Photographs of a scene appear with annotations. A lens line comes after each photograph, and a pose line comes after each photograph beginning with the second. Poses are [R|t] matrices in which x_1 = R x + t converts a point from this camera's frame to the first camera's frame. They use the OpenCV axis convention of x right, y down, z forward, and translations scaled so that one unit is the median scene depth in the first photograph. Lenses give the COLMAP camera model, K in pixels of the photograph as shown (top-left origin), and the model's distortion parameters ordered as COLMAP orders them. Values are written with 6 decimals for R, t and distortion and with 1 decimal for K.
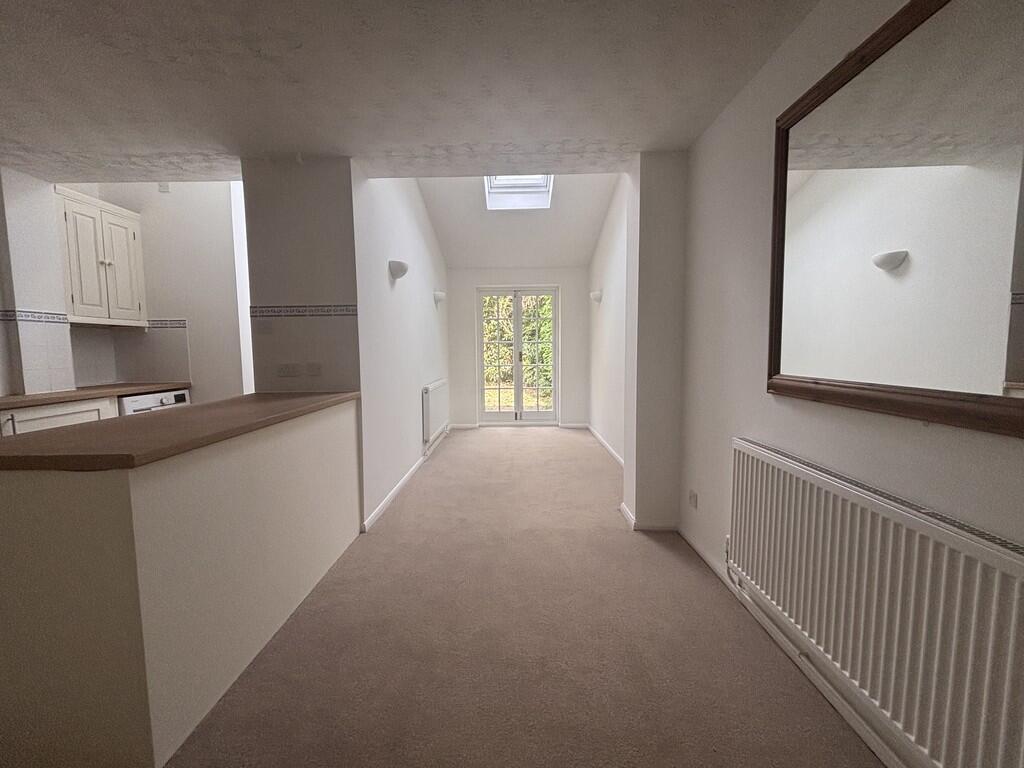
lens RADIAL K [[411.8, 0, 508.9], [0, 411.8, 384.5], [0, 0, 1]] dist [0.002321, -0.001305]
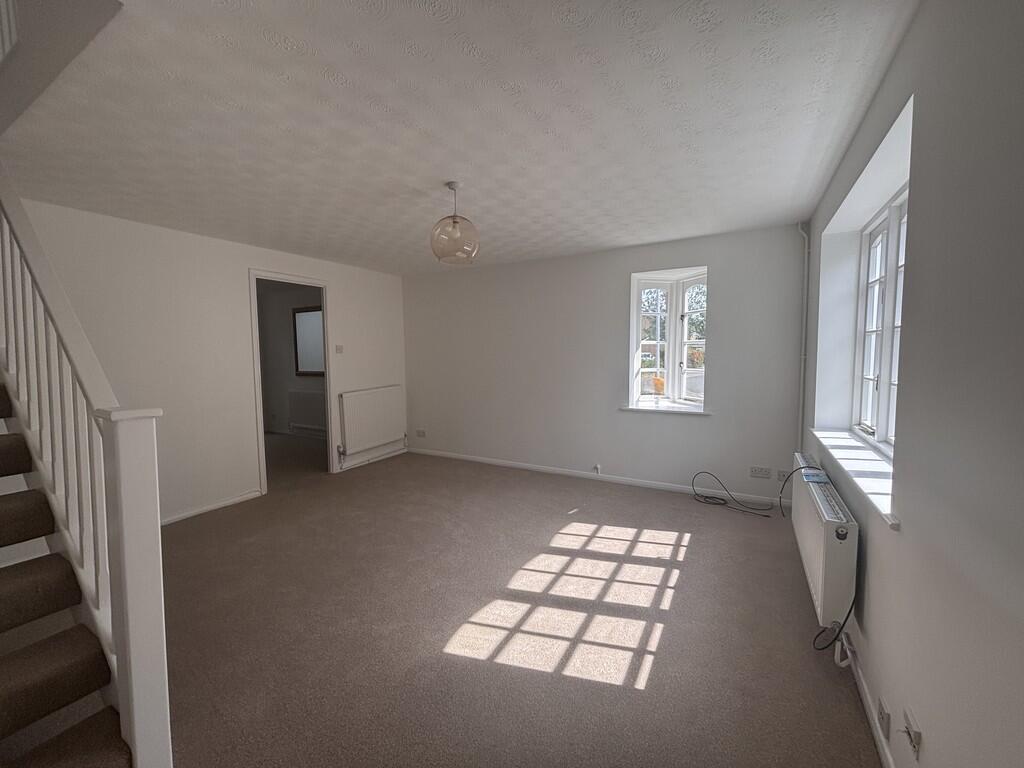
lens RADIAL K [[411.8, 0, 513.9], [0, 411.8, 381.3], [0, 0, 1]] dist [0.002321, -0.001305]
pose [[0.473053, -0.053725, 0.879395, -1.066956], [0.081022, 0.996562, 0.017299, 0.095866], [-0.877301, 0.063067, 0.475779, -1.554114]]
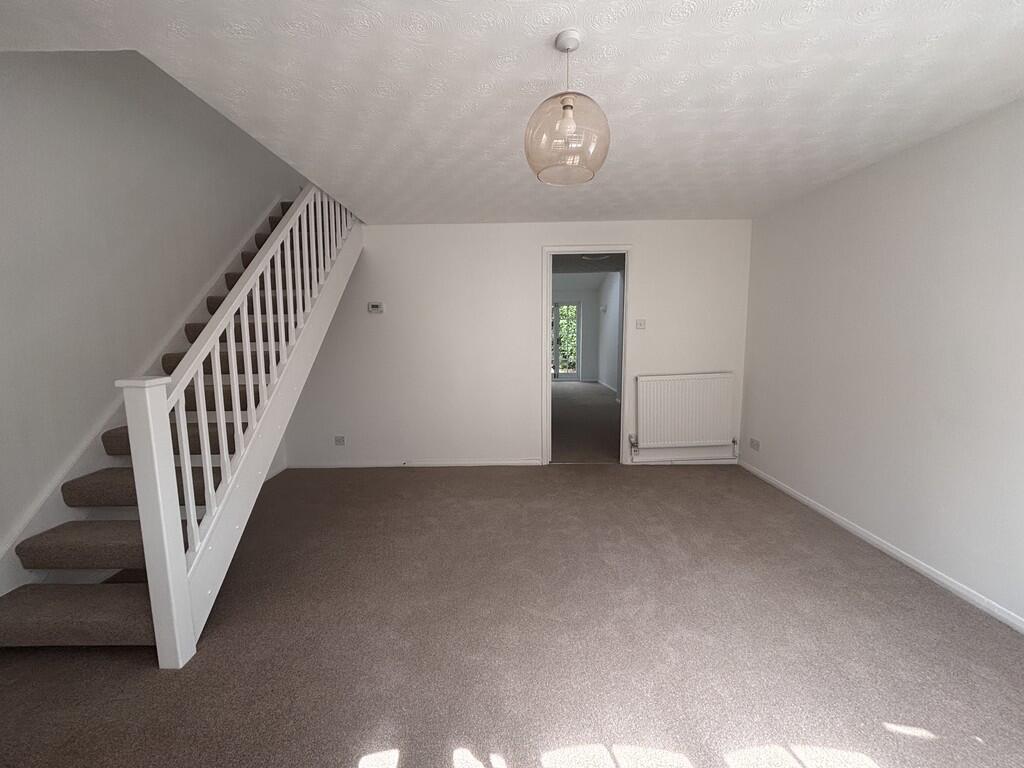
lens RADIAL K [[411.8, 0, 506.4], [0, 411.8, 382.0], [0, 0, 1]] dist [0.002321, -0.001305]
pose [[0.999964, -0.000040, 0.008433, -0.431456], [-0.000285, 0.999257, 0.038552, 0.082975], [-0.008428, -0.038553, 0.999221, -1.568464]]
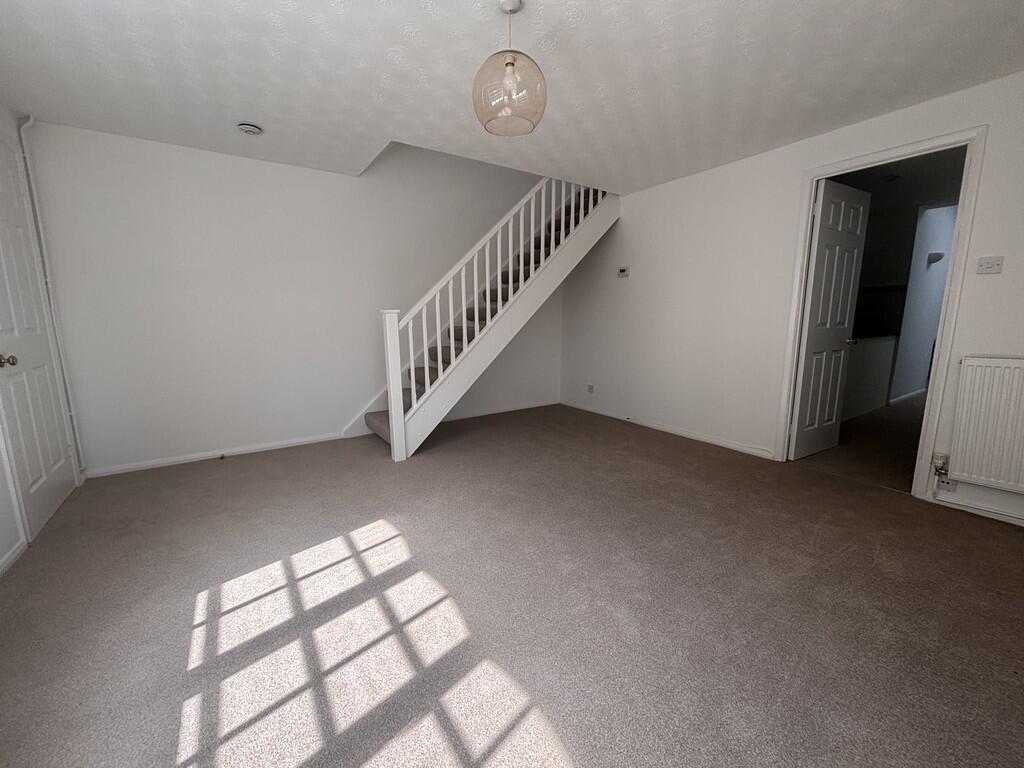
lens RADIAL K [[411.8, 0, 510.8], [0, 411.8, 384.3], [0, 0, 1]] dist [0.002321, -0.001305]
pose [[0.570131, 0.144527, -0.808742, 0.166918], [-0.073342, 0.989428, 0.125114, 0.133320], [0.818274, -0.012016, 0.574703, -1.386487]]
